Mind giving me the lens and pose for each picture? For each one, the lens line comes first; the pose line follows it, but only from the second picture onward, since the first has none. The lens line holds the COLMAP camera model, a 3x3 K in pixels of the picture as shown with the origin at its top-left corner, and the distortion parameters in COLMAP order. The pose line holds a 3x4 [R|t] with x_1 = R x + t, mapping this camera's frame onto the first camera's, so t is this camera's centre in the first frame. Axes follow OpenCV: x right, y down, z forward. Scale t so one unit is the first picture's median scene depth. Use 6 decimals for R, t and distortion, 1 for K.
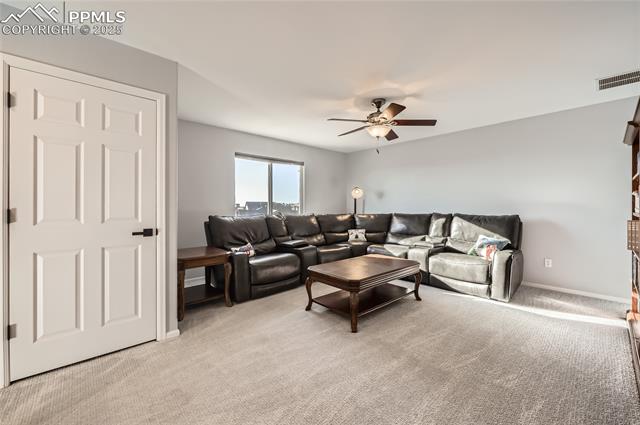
lens RADIAL K [[261.3, 0, 322.5], [0, 261.3, 207.8], [0, 0, 1]] dist [-0.002433, -0.000810]
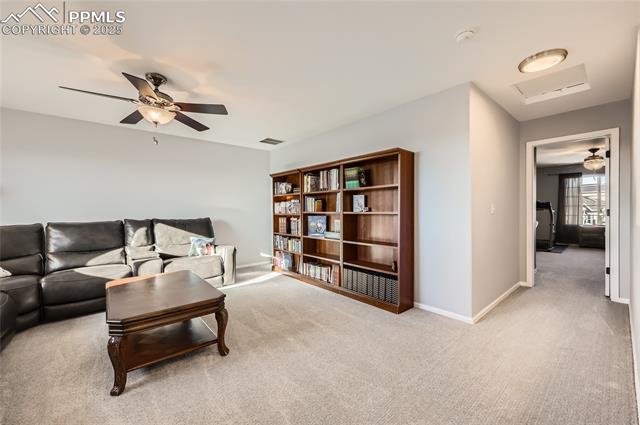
lens RADIAL K [[261.3, 0, 324.2], [0, 261.3, 213.2], [0, 0, 1]] dist [-0.002433, -0.000810]
pose [[0.007405, -0.014363, 0.999869, -0.582744], [0.015355, 0.999781, 0.014248, -0.004889], [-0.999855, 0.015248, 0.007624, 0.510565]]
